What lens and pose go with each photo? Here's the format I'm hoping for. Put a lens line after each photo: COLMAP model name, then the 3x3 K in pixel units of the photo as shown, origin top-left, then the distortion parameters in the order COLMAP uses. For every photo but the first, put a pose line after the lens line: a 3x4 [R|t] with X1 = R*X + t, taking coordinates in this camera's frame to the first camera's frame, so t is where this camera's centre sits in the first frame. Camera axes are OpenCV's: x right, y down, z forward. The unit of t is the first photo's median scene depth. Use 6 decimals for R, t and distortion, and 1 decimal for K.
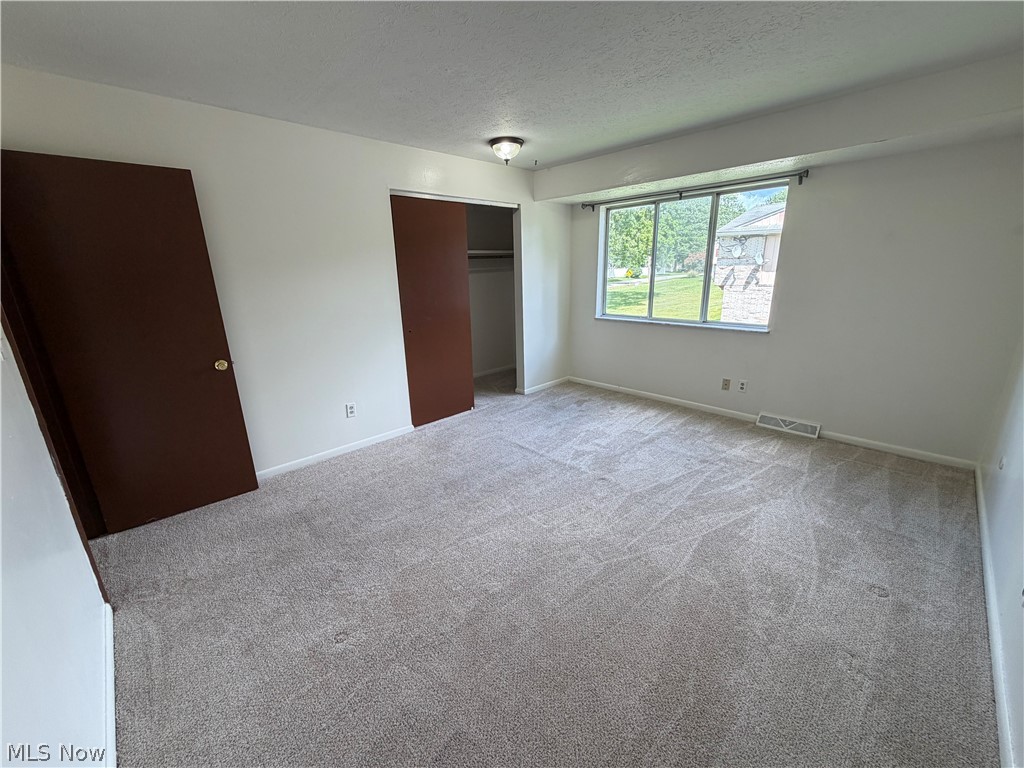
lens RADIAL K [[412.6, 0, 504.0], [0, 412.6, 388.1], [0, 0, 1]] dist [0.005137, 0.000078]
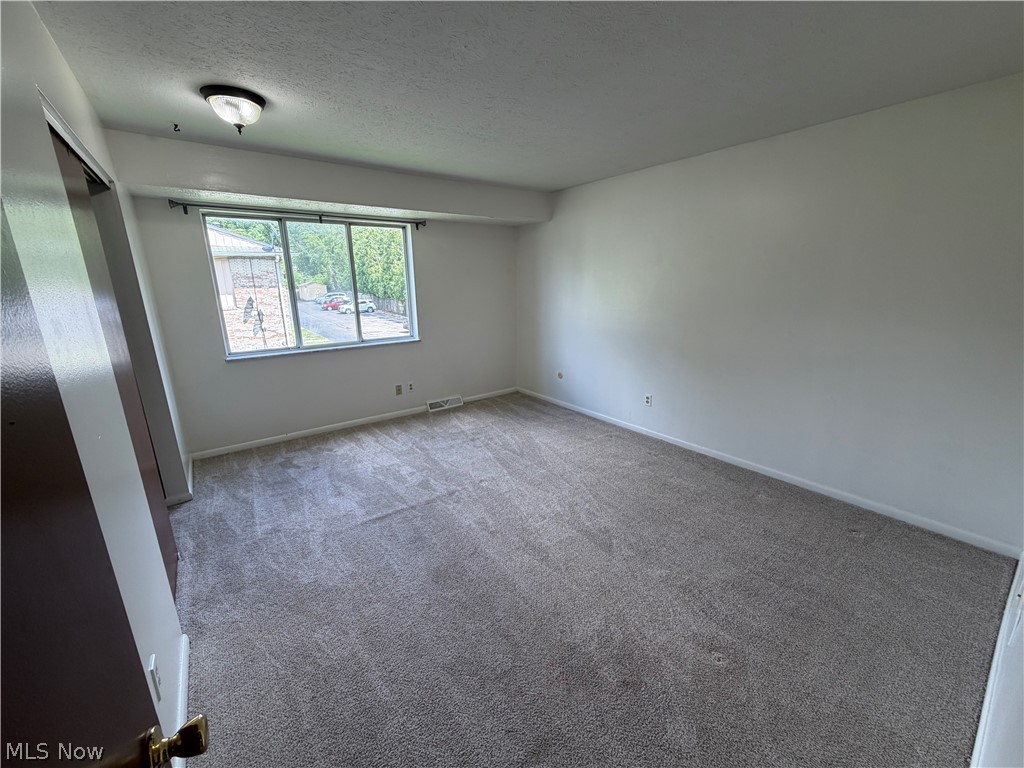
lens RADIAL K [[412.6, 0, 510.1], [0, 412.6, 381.2], [0, 0, 1]] dist [0.005137, 0.000078]
pose [[0.113123, -0.211265, 0.970861, -0.555320], [0.294071, 0.940473, 0.170388, -0.139782], [-0.949065, 0.266228, 0.168516, 0.513650]]
